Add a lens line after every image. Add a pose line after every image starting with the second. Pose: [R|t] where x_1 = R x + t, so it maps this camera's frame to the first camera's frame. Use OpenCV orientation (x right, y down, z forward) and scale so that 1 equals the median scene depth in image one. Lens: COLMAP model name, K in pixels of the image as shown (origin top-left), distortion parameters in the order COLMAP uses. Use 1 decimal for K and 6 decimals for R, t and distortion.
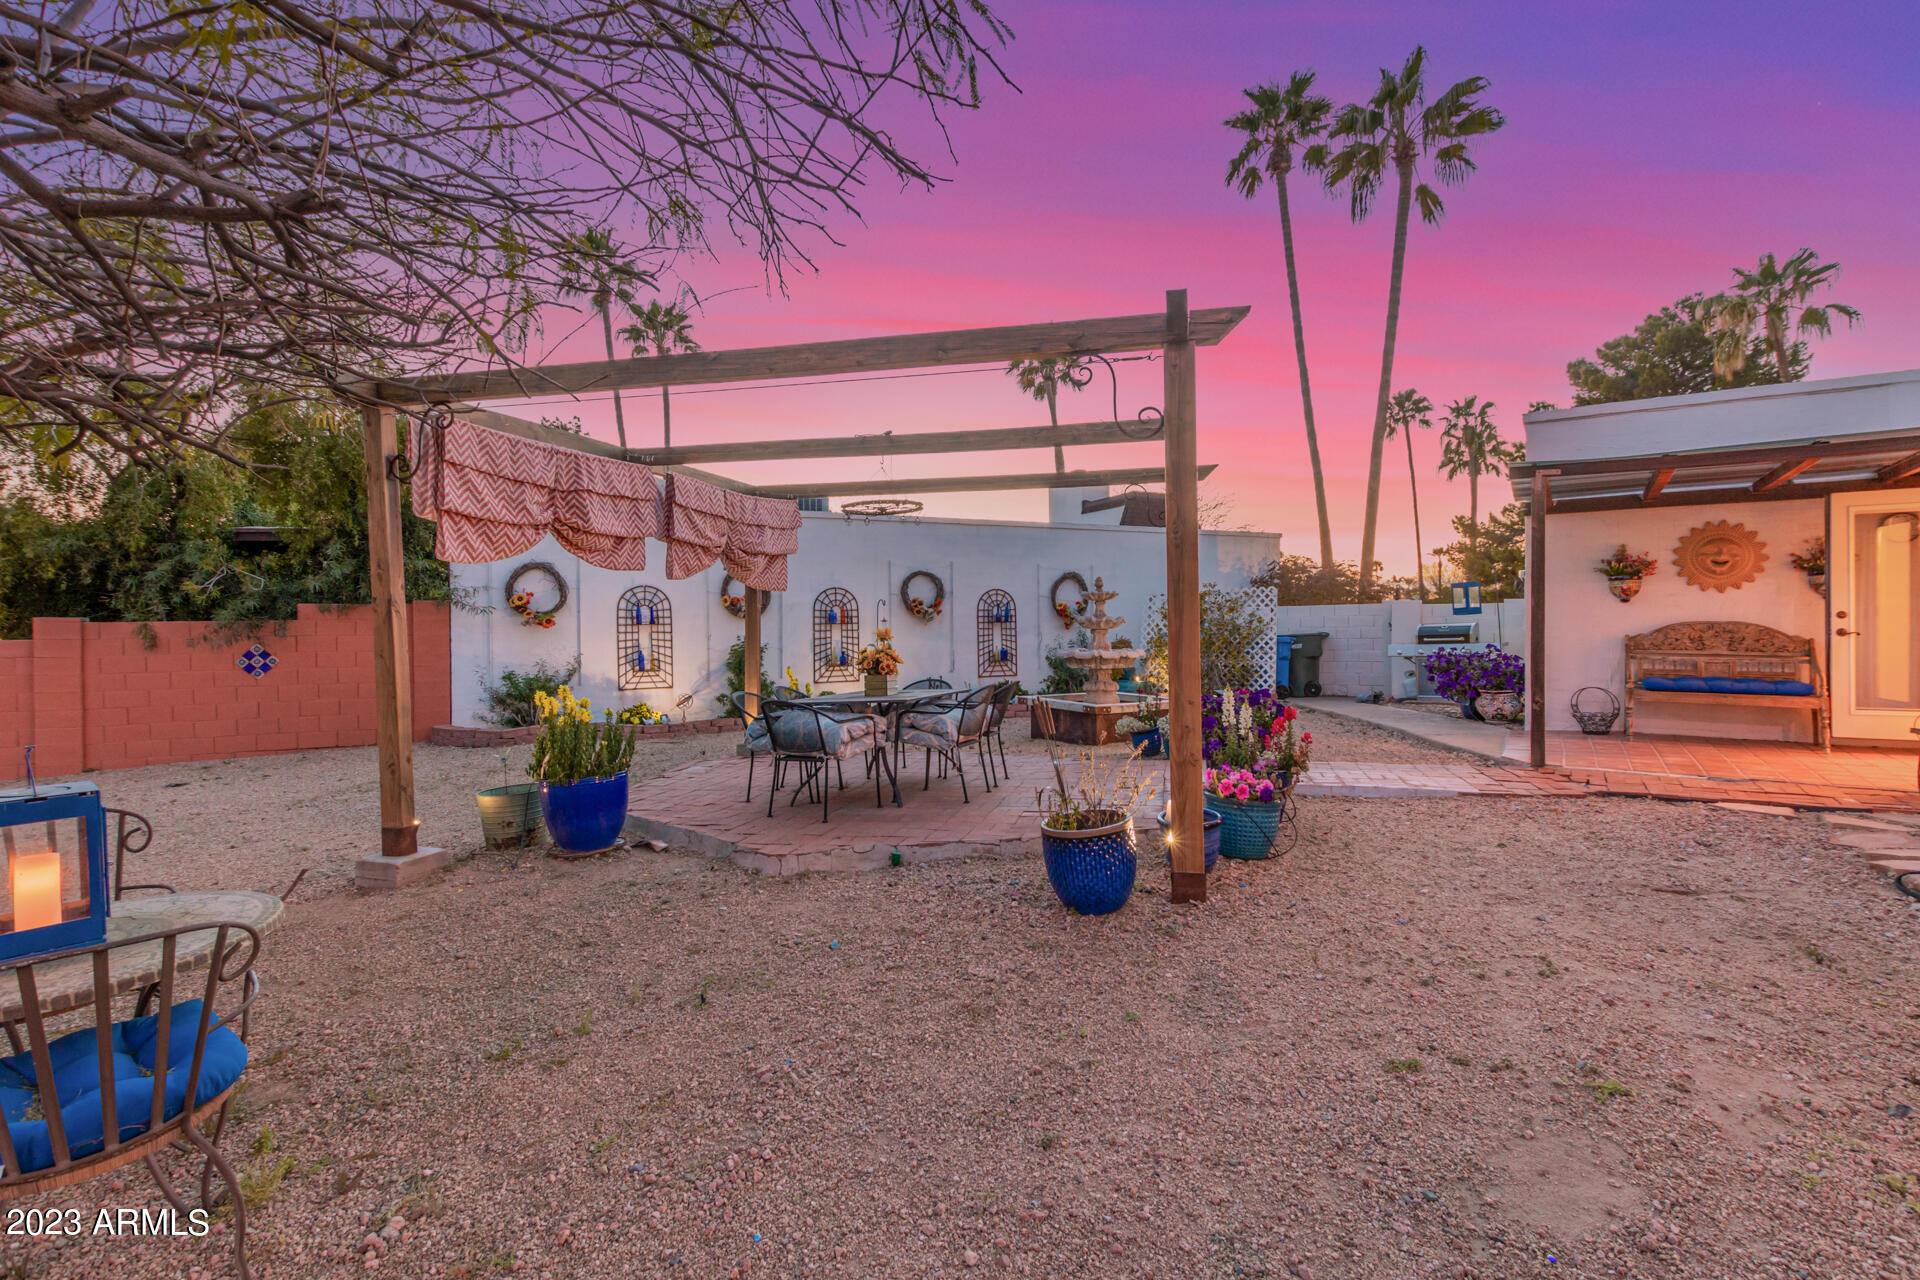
lens RADIAL K [[891.0, 0, 952.4], [0, 891.0, 617.2], [0, 0, 1]] dist [-0.000287, -0.004815]
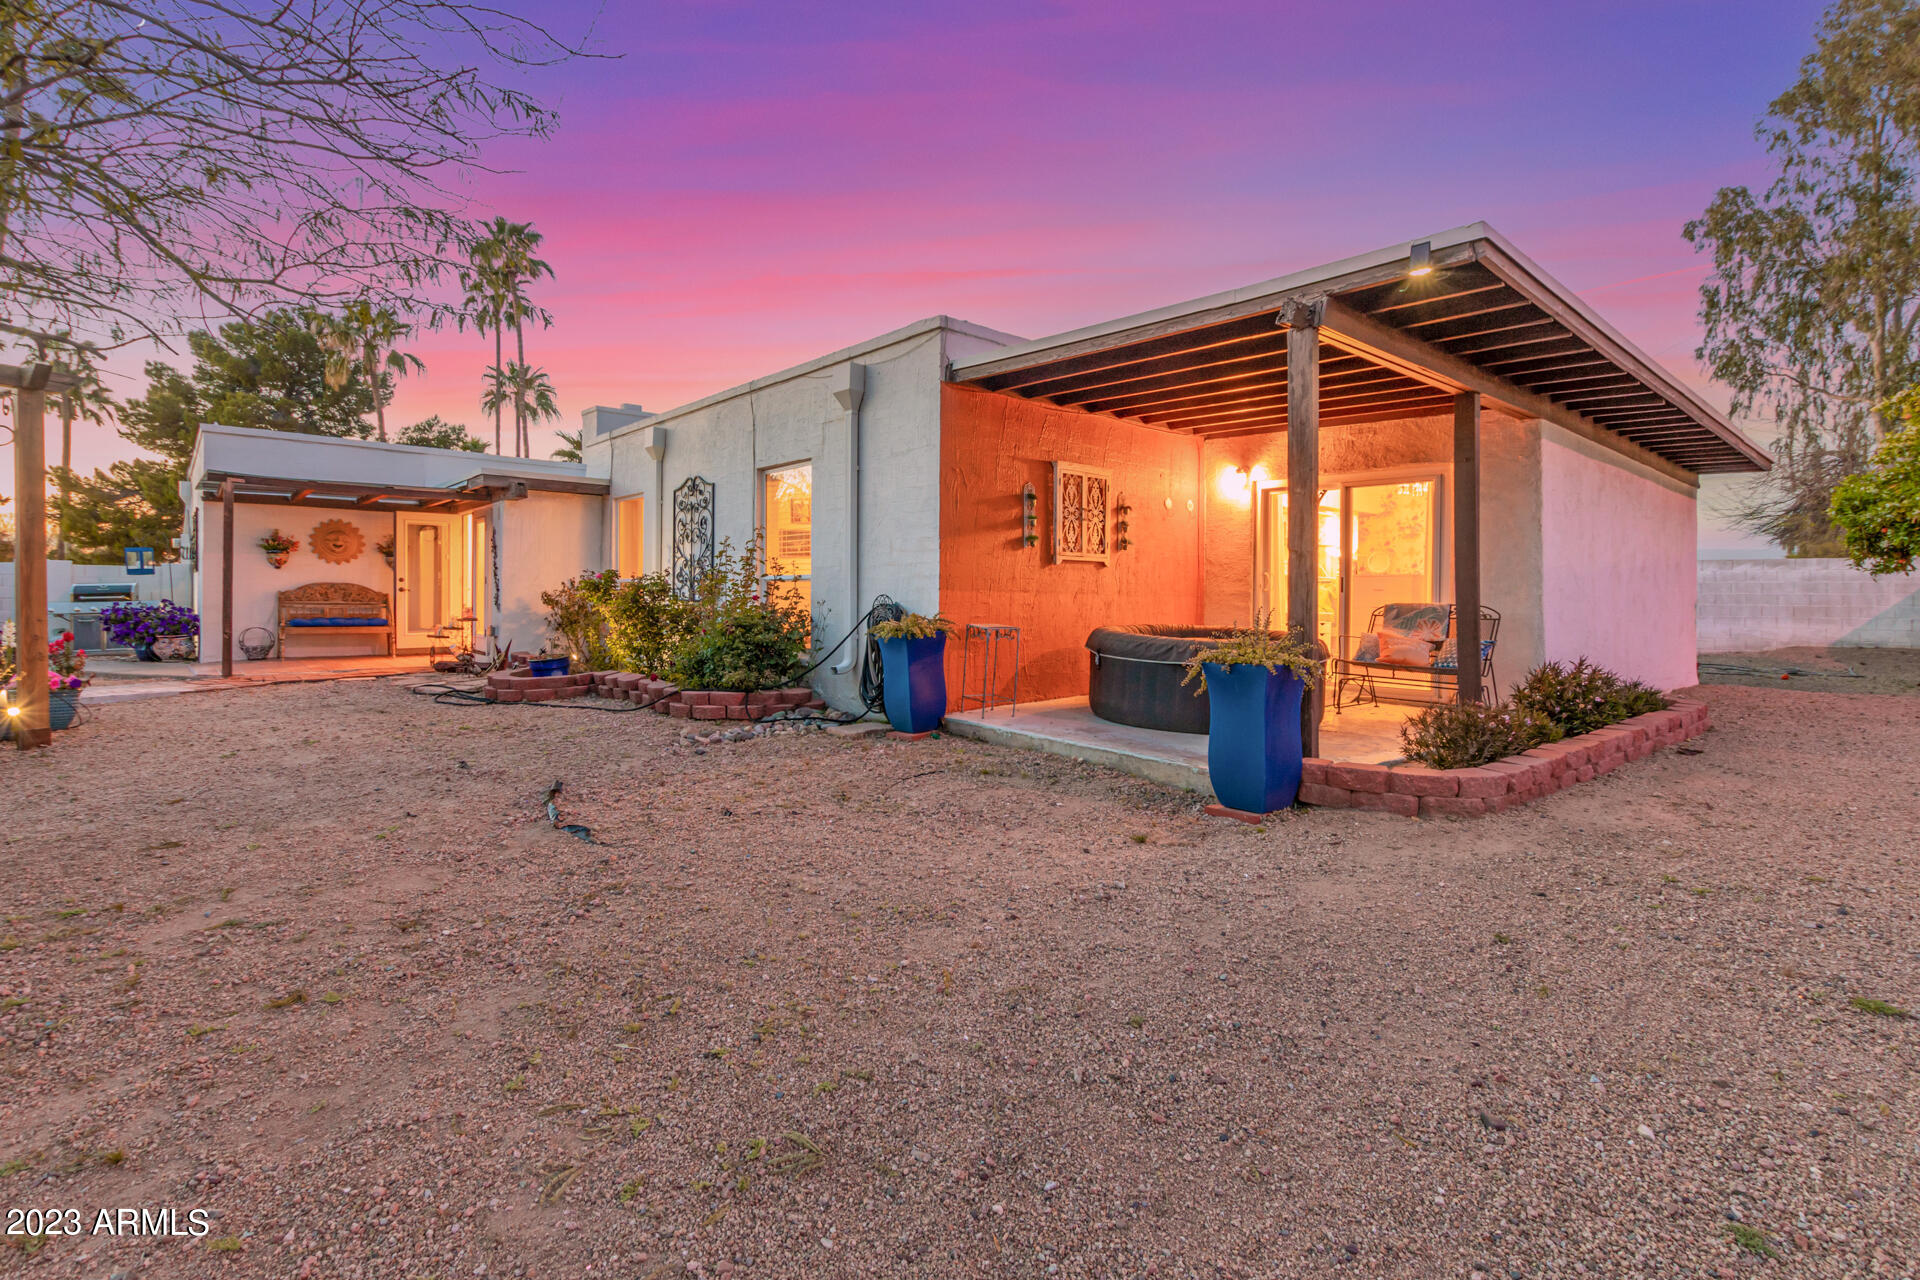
lens RADIAL K [[891.0, 0, 952.4], [0, 891.0, 617.2], [0, 0, 1]] dist [-0.000287, -0.004815]
pose [[0.241208, -0.017263, 0.970320, -0.332935], [-0.016131, 0.999632, 0.021794, 0.011209], [-0.970339, -0.020909, 0.240841, -0.361531]]
